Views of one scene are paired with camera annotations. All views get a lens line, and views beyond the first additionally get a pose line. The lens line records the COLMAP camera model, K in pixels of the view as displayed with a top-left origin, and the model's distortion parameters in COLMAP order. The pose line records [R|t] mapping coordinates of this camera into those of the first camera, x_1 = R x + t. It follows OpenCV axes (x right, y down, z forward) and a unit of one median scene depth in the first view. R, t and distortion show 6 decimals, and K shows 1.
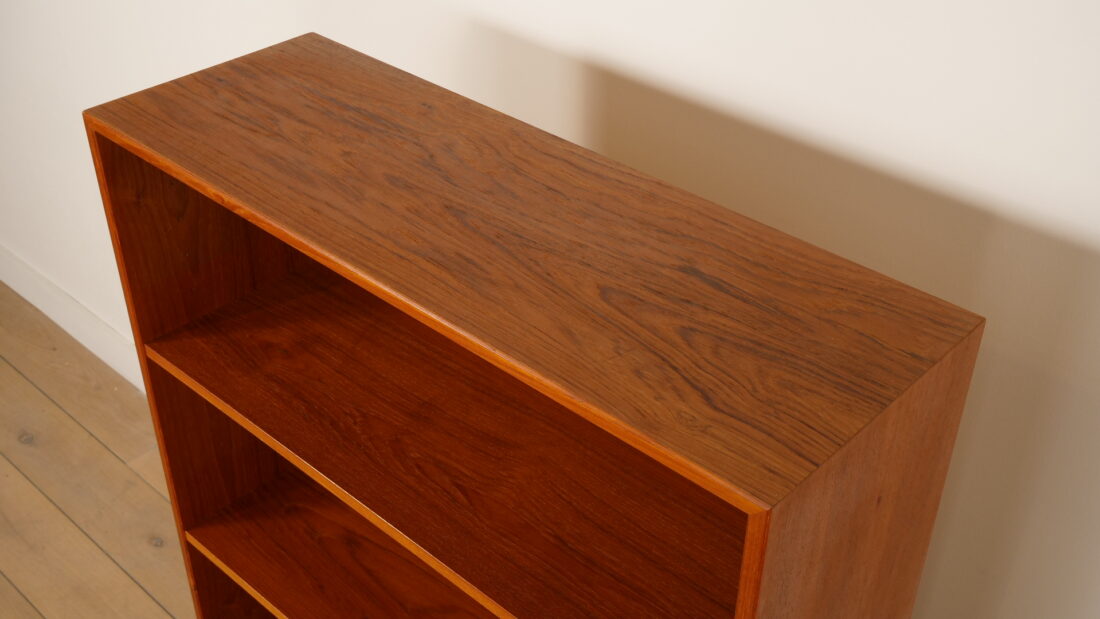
lens RADIAL K [[1268.1, 0, 545.6], [0, 1268.1, 303.6], [0, 0, 1]] dist [0.041129, 0.000000]
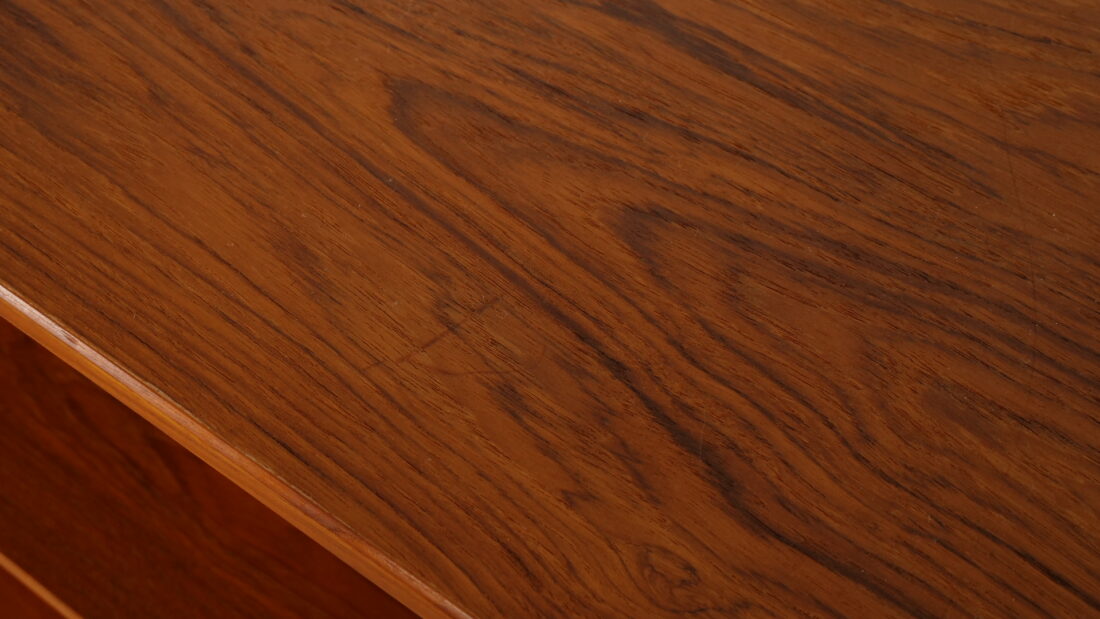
lens RADIAL K [[1392.8, 0, 549.5], [0, 1392.8, 309.5], [0, 0, 1]] dist [0.023299, 0.000000]
pose [[0.994033, -0.083343, 0.070373, 0.057265], [0.057693, 0.949231, 0.309244, -0.075071], [-0.092574, -0.303339, 0.948375, 0.635014]]
